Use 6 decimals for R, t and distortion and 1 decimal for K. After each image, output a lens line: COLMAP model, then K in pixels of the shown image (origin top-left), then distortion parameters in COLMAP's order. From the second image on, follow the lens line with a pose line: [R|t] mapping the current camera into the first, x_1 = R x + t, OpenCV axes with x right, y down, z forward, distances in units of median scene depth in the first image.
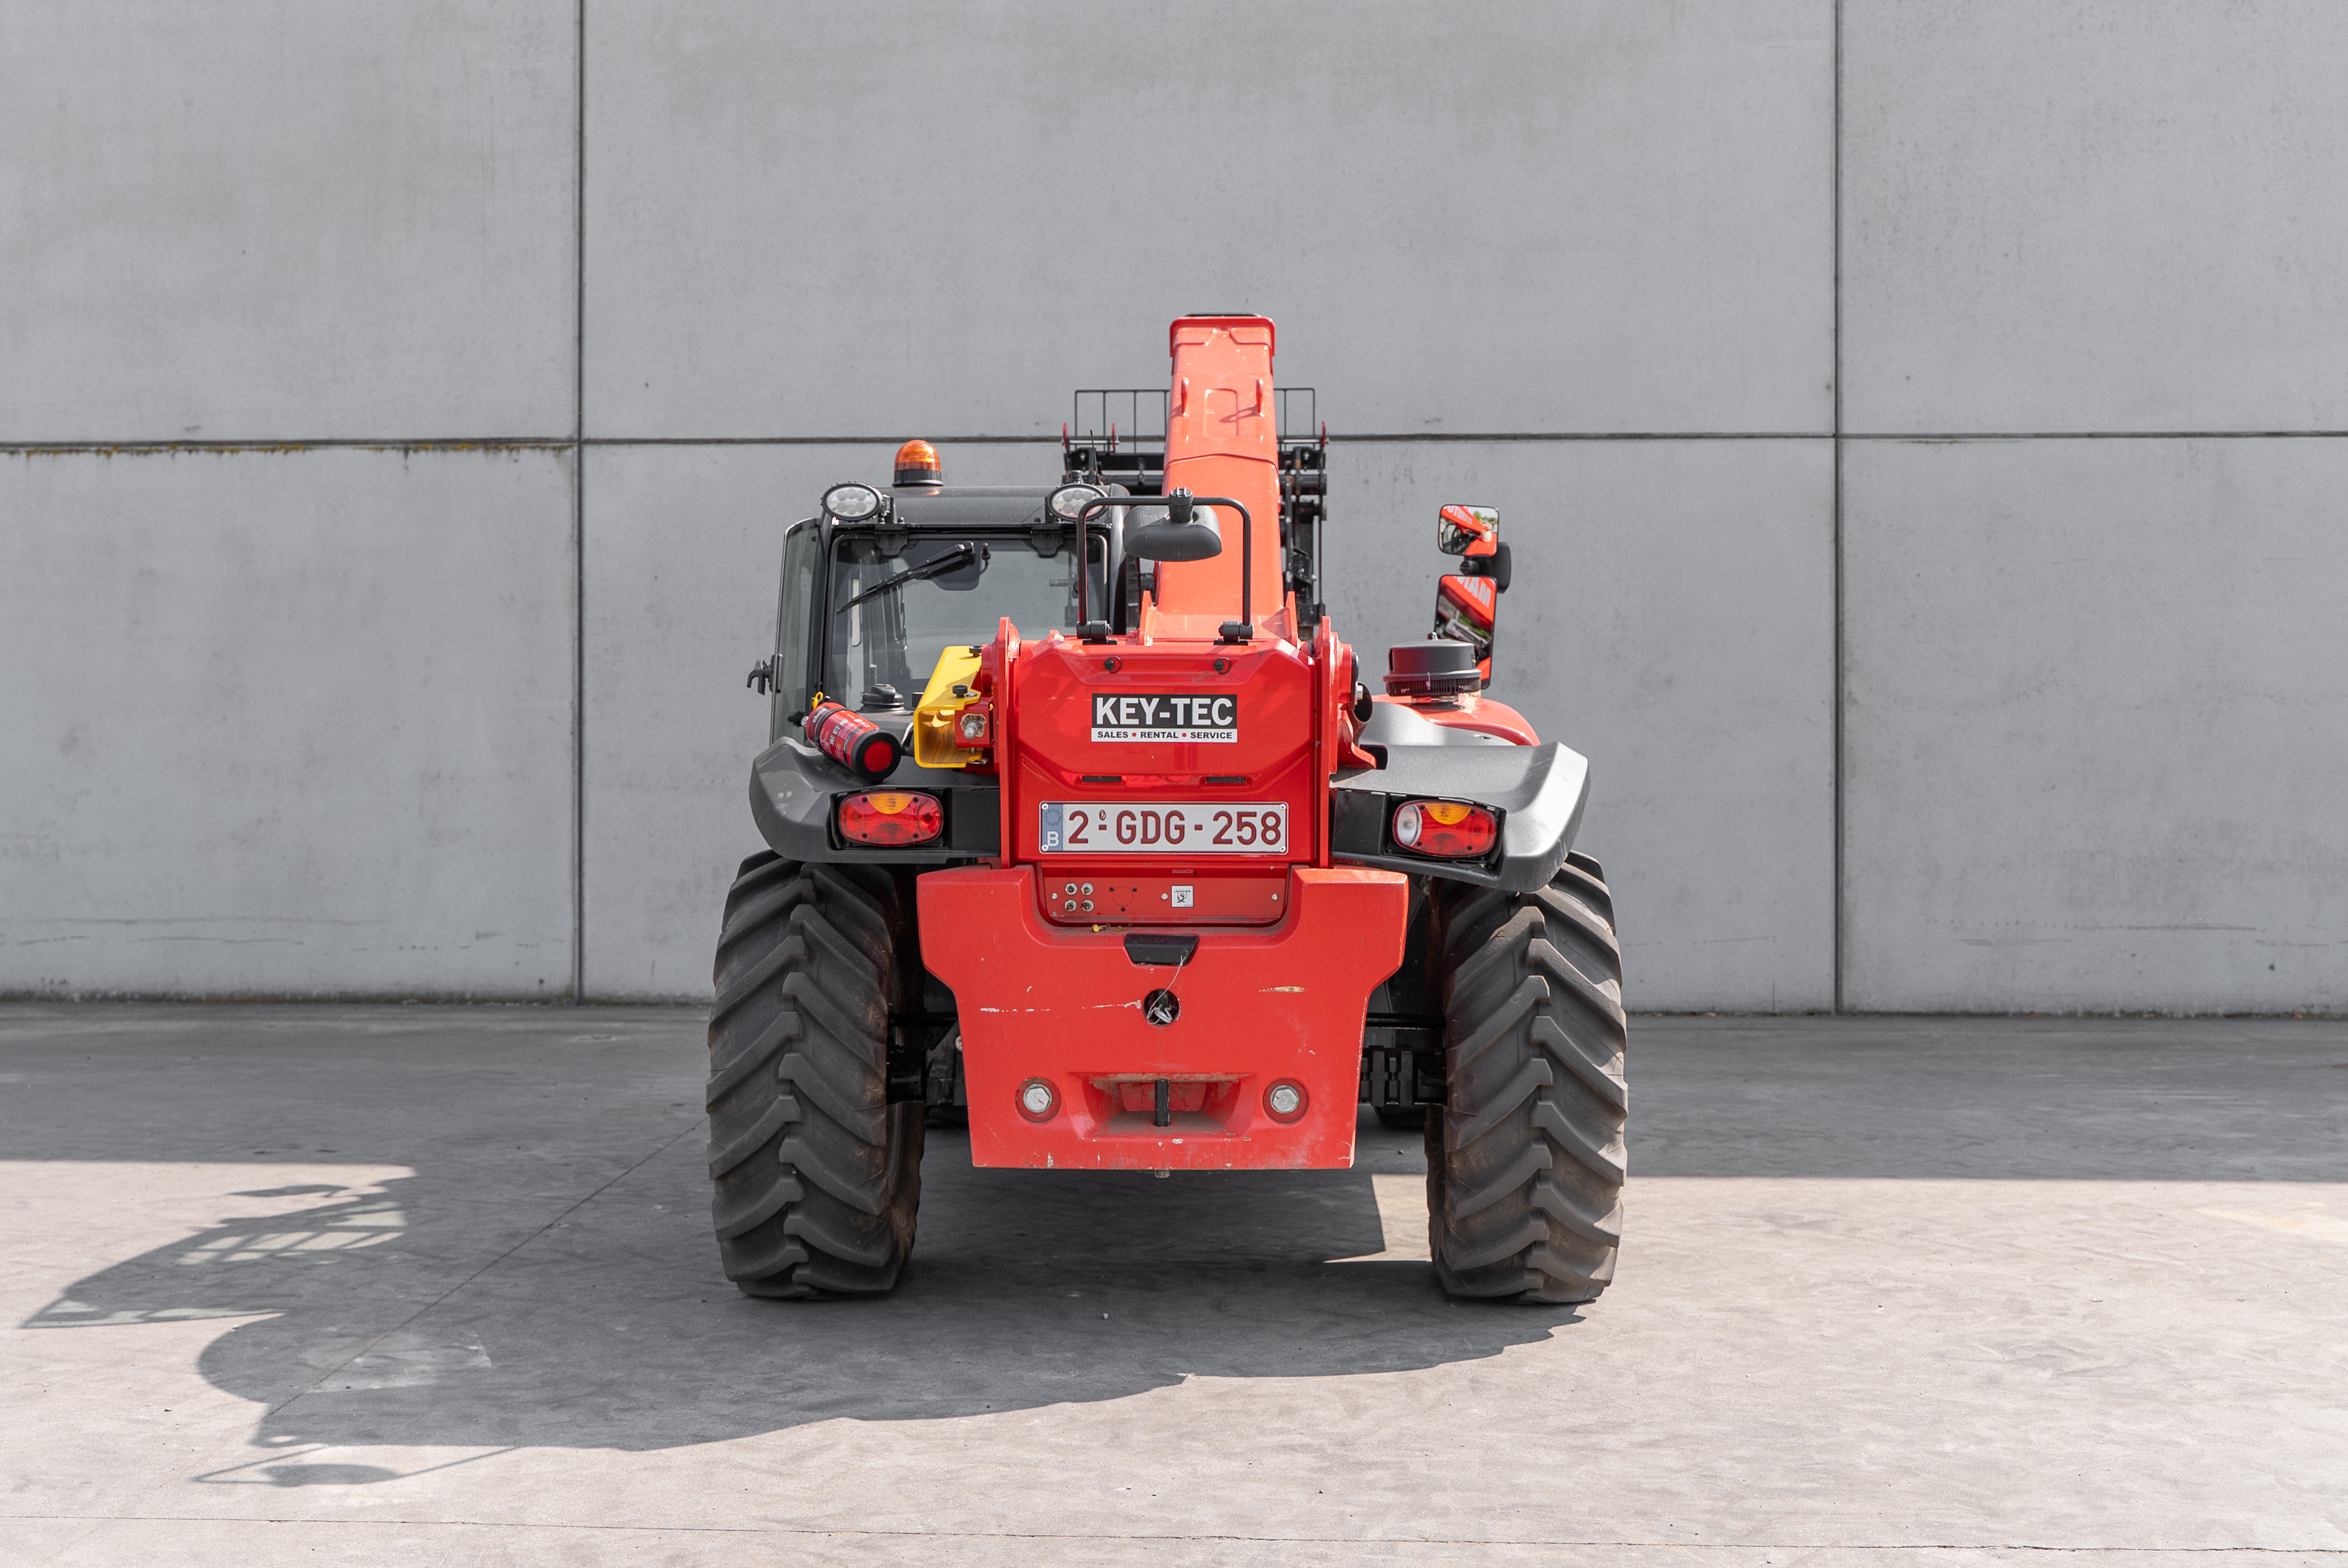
lens RADIAL K [[2538.5, 0, 1149.8], [0, 2538.5, 745.1], [0, 0, 1]] dist [-0.006803, 0.000000]
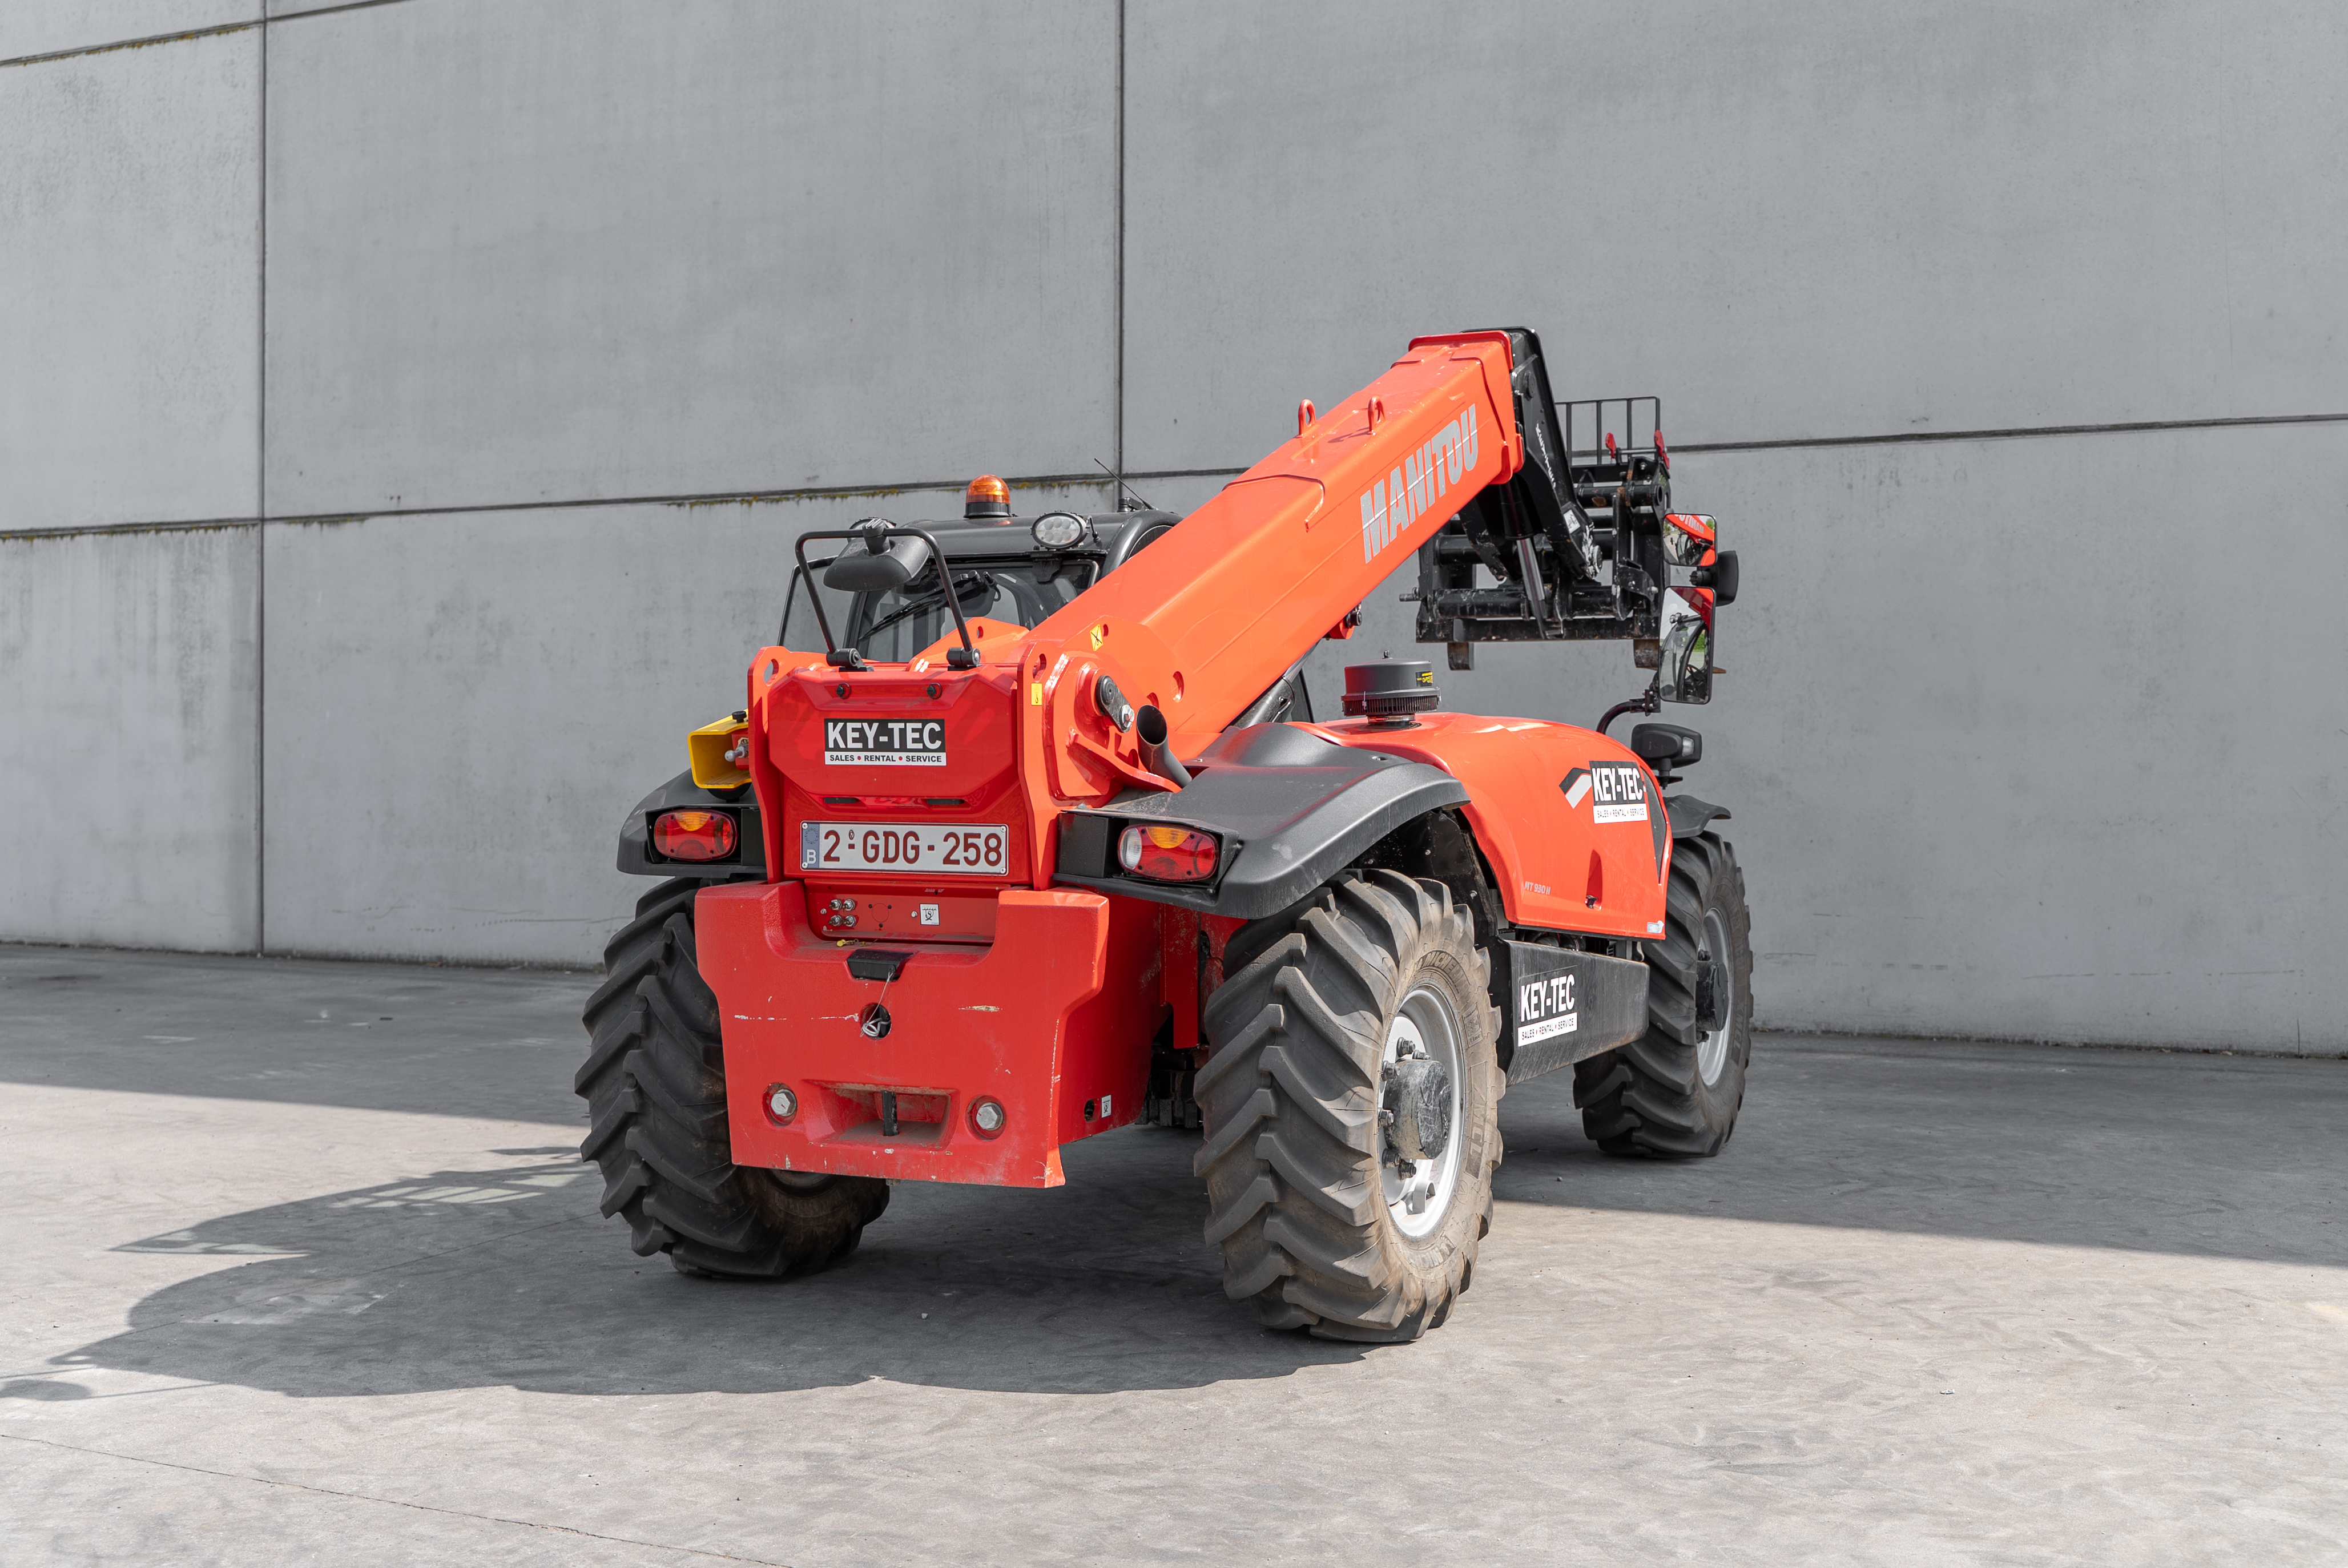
lens RADIAL K [[2445.3, 0, 1281.4], [0, 2445.3, 749.5], [0, 0, 1]] dist [-0.006749, 0.000000]
pose [[0.933811, 0.000567, -0.357767, 0.333014], [-0.000701, 1.000000, -0.000243, -0.004828], [0.357767, 0.000477, 0.933811, 0.081962]]
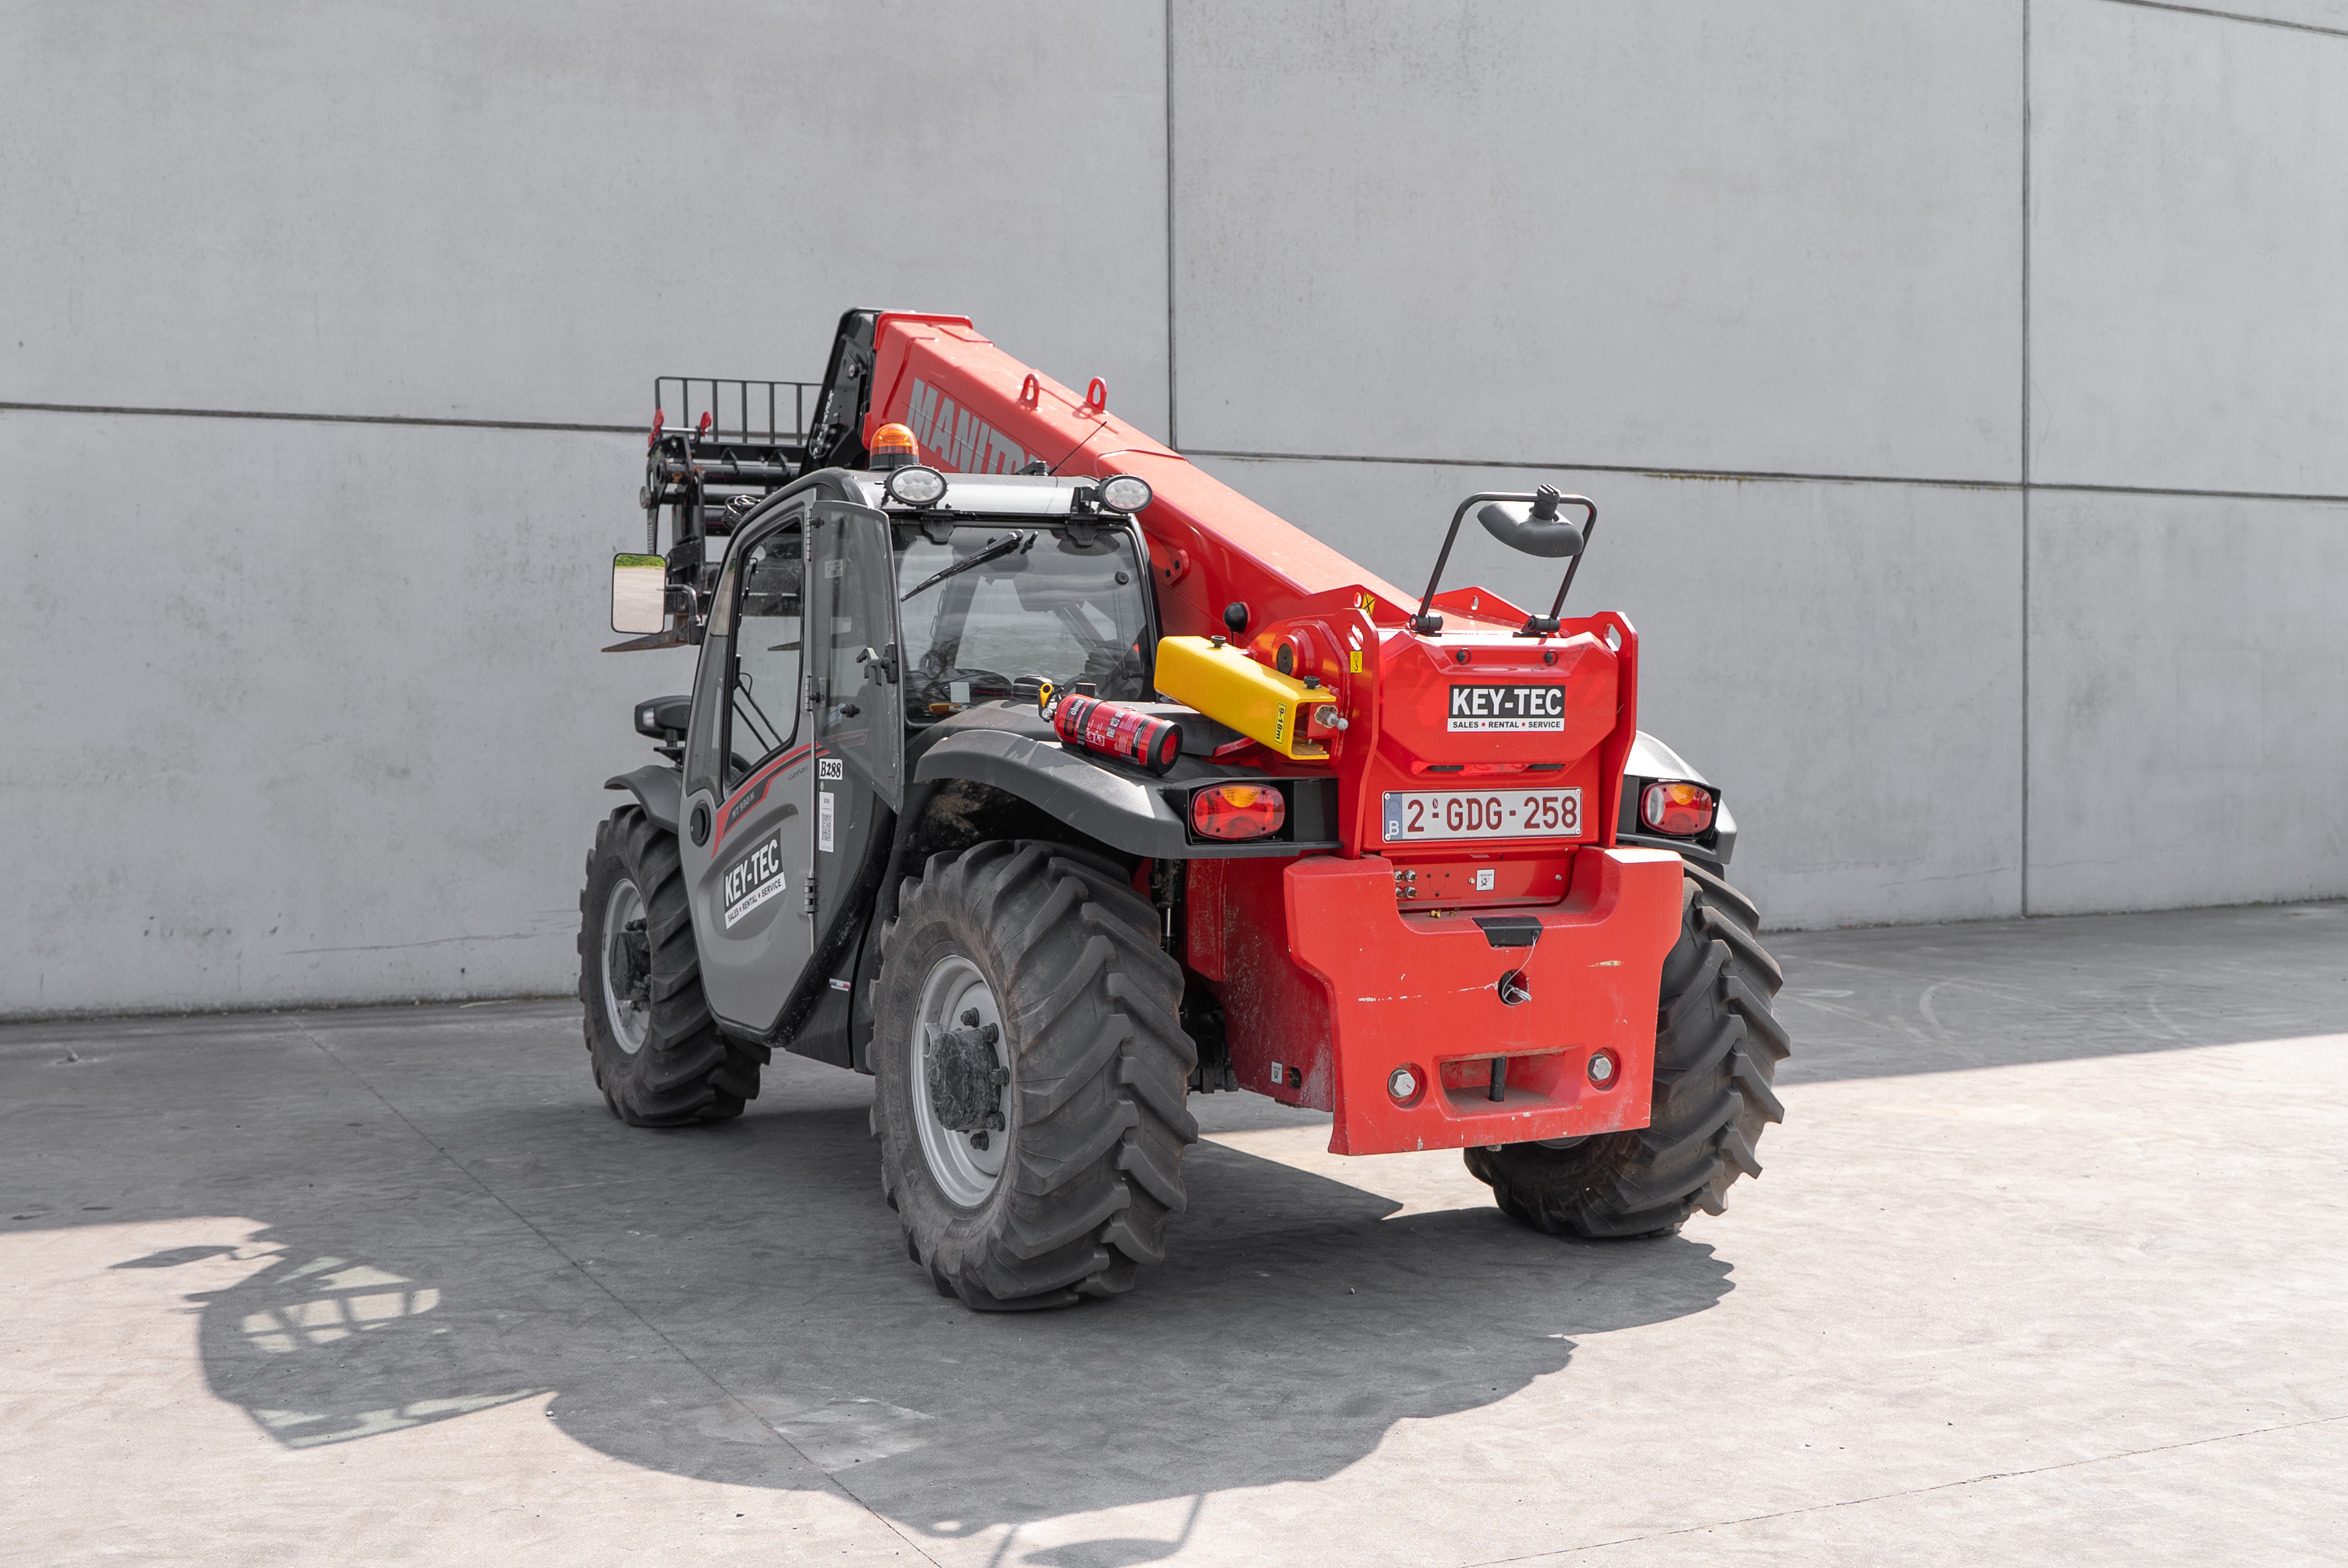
lens RADIAL K [[2350.0, 0, 951.1], [0, 2350.0, 787.1], [0, 0, 1]] dist [-0.010371, 0.000000]
pose [[0.908055, -0.020475, 0.418350, -0.391917], [0.009681, 0.999564, 0.027908, -0.004868], [-0.418739, -0.021292, 0.907857, 0.142969]]
